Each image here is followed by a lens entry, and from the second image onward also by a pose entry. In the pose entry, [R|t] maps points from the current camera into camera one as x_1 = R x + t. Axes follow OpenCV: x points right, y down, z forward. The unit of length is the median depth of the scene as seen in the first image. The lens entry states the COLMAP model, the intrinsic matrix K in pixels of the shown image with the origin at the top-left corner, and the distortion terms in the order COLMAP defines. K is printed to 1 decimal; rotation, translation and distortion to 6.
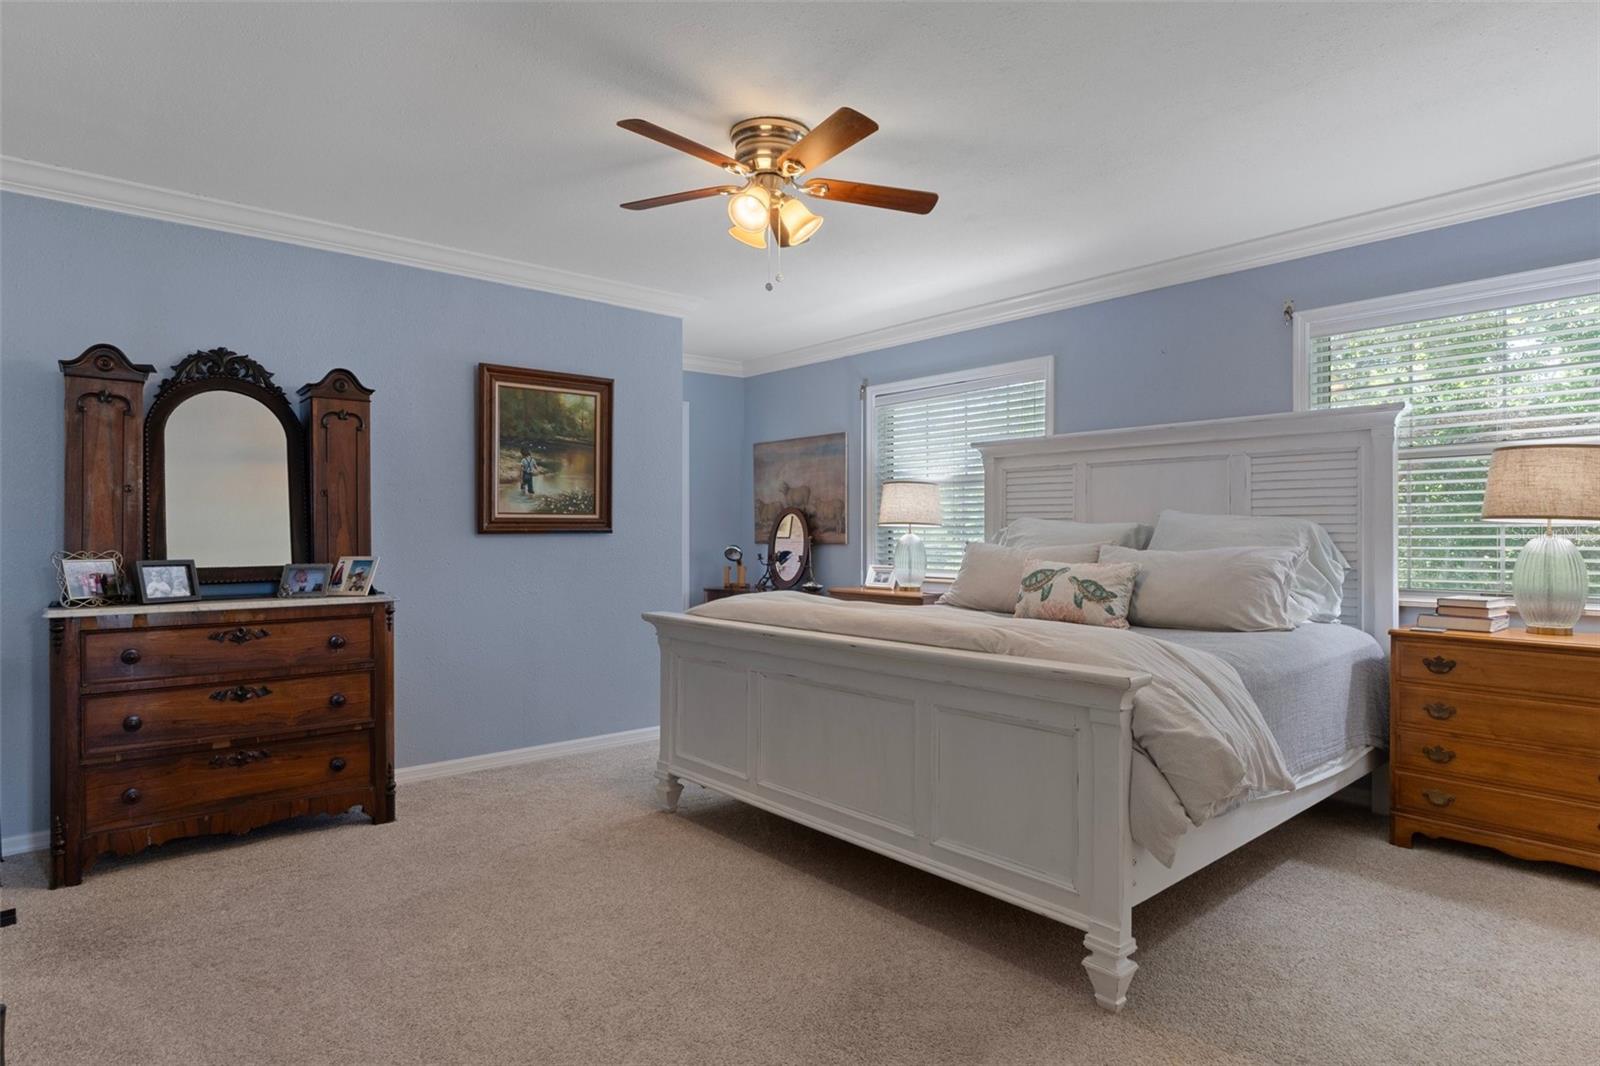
lens RADIAL K [[878.0, 0, 803.6], [0, 878.0, 536.8], [0, 0, 1]] dist [-0.000572, 0.000087]
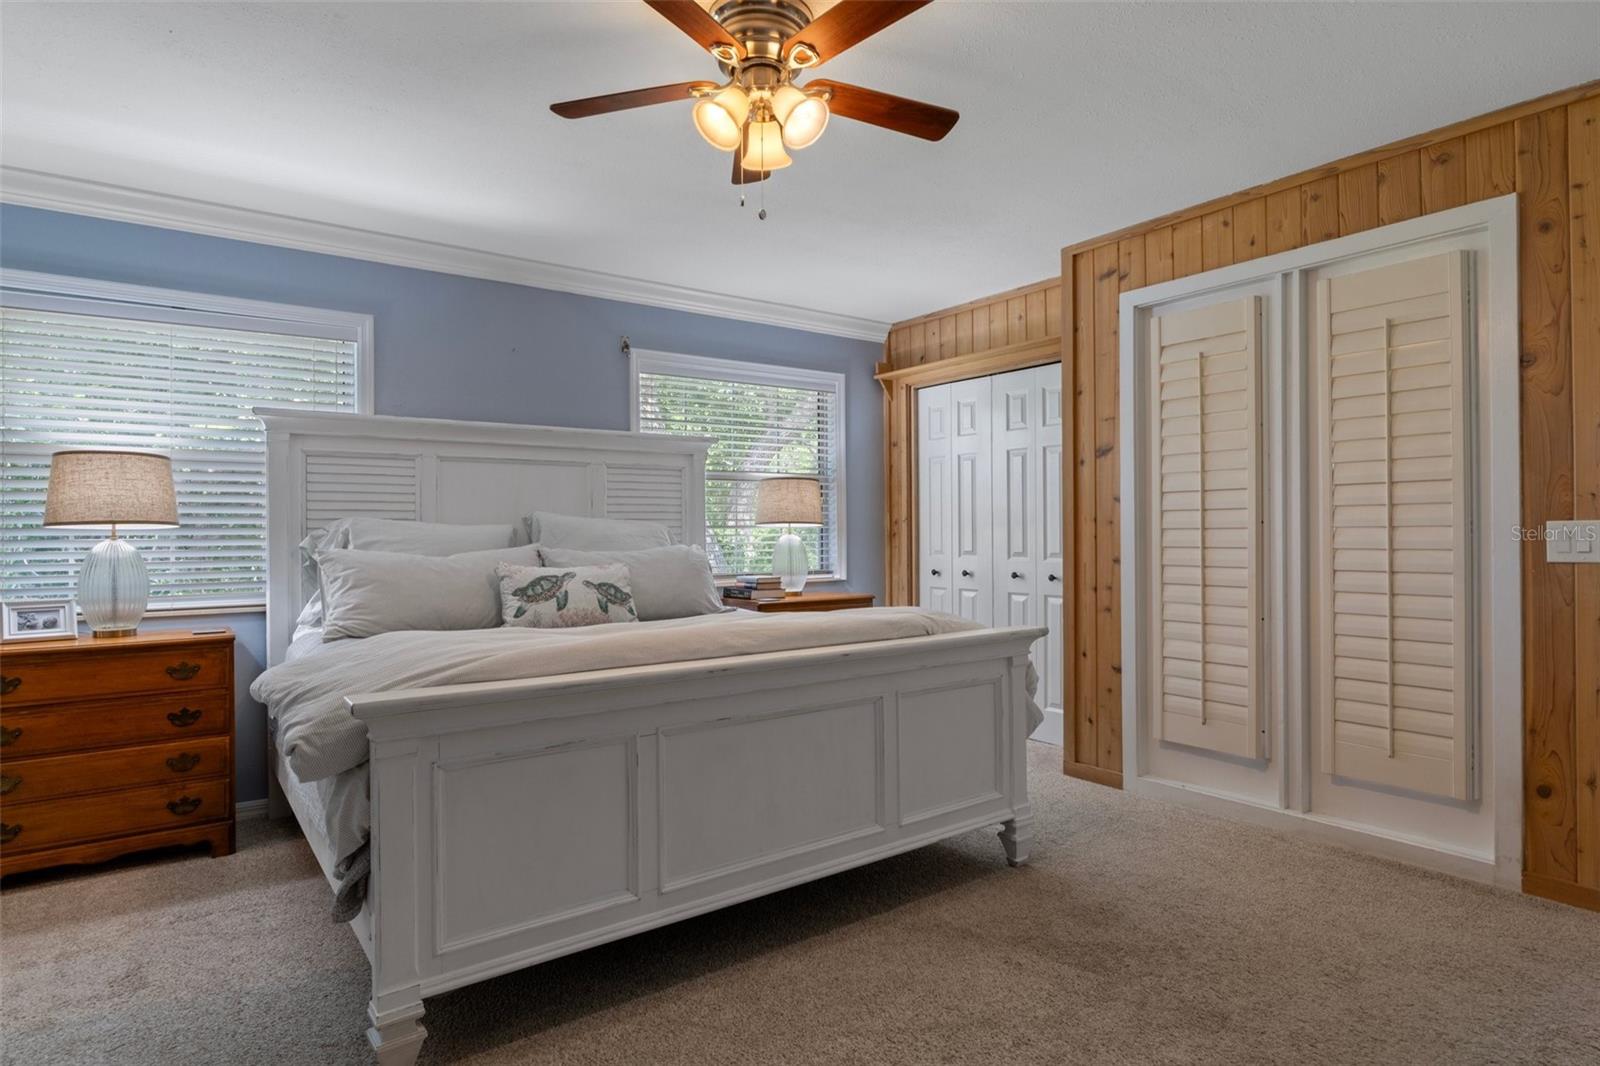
lens RADIAL K [[878.0, 0, 803.6], [0, 878.0, 536.8], [0, 0, 1]] dist [-0.000572, 0.000087]
pose [[0.086051, -0.006843, 0.996267, -0.593906], [0.013314, 0.999895, 0.005718, -0.004437], [-0.996202, 0.012772, 0.086134, 0.659364]]
